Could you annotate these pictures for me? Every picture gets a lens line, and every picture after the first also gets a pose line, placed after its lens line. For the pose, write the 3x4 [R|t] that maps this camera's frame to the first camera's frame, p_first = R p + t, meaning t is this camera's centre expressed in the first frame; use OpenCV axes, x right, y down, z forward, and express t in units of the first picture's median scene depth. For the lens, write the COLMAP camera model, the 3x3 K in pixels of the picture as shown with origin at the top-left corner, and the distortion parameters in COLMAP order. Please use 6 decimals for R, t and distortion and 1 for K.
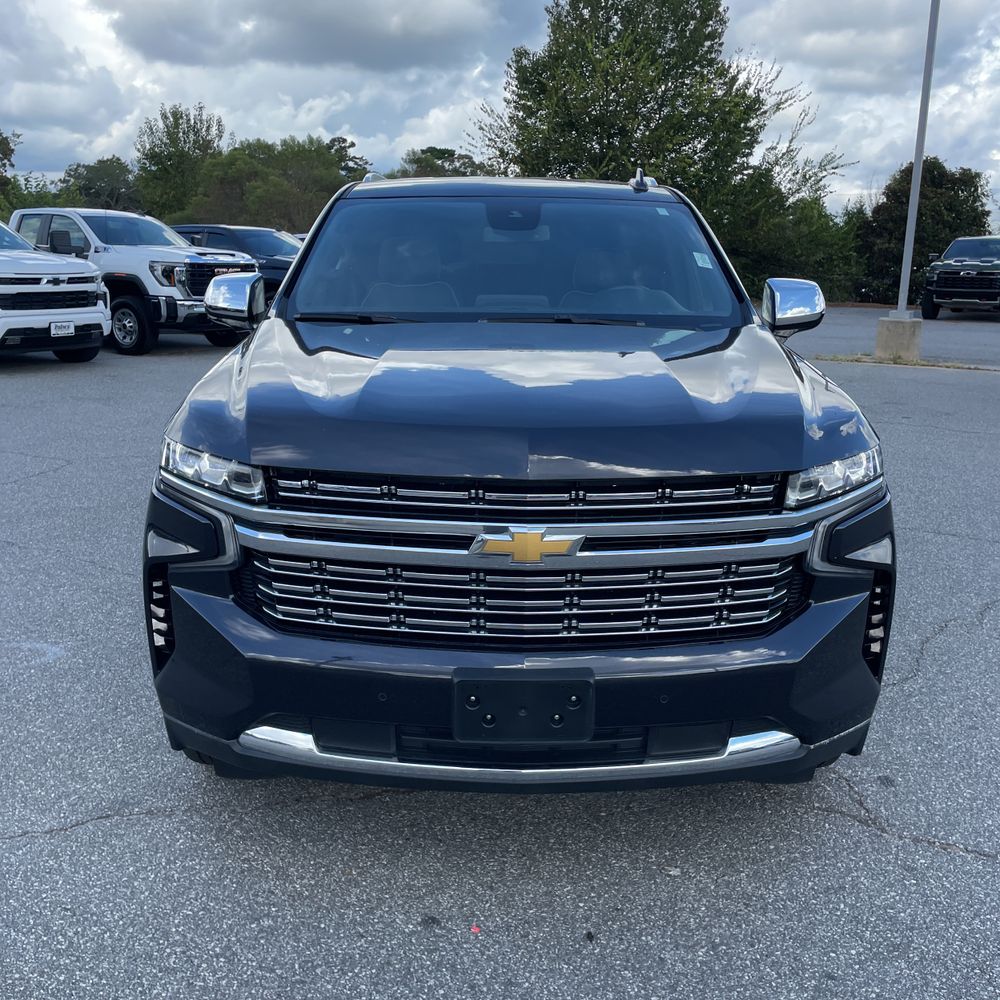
lens RADIAL K [[1024.1, 0, 504.9], [0, 1024.1, 510.5], [0, 0, 1]] dist [0.102253, -0.146872]
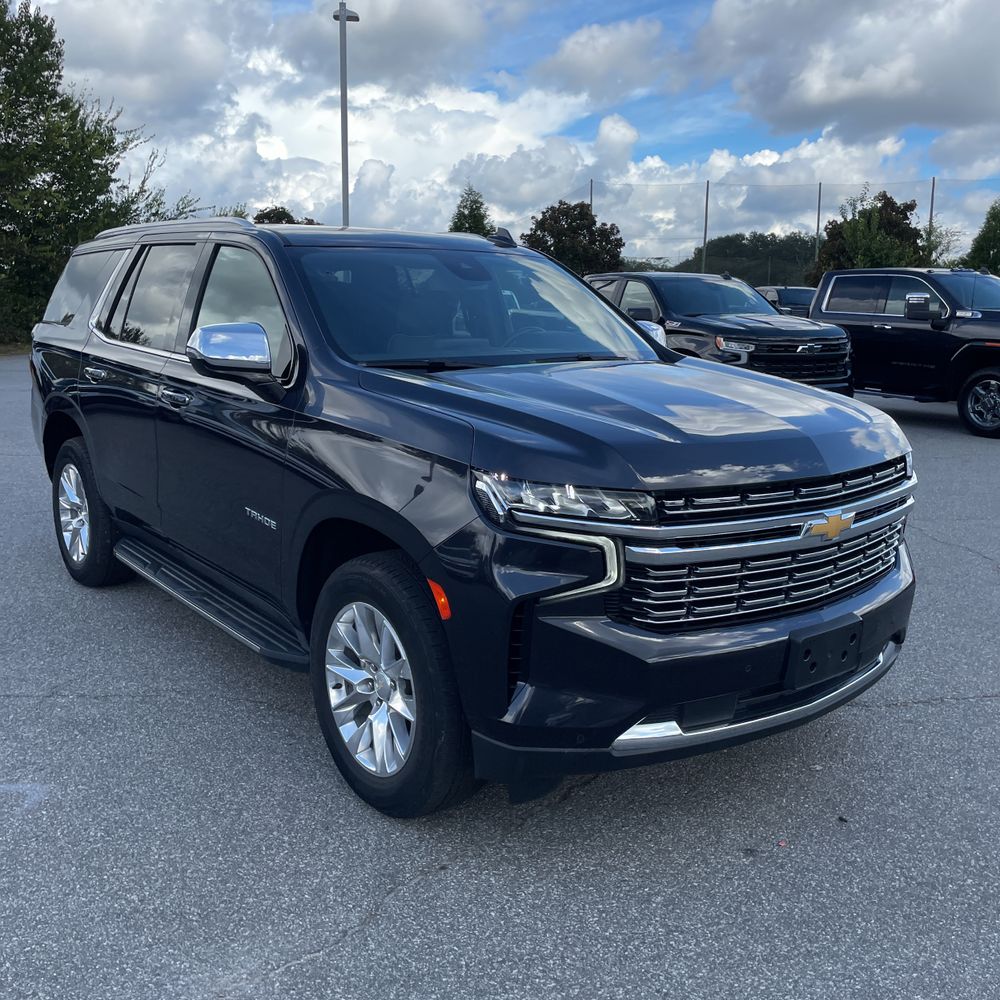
lens RADIAL K [[1024.1, 0, 504.9], [0, 1024.1, 510.5], [0, 0, 1]] dist [0.102253, -0.146872]
pose [[0.782966, -0.126574, 0.609051, -0.107374], [0.147455, 0.988940, 0.015963, -0.006468], [-0.604335, 0.077310, 0.792970, 0.019886]]
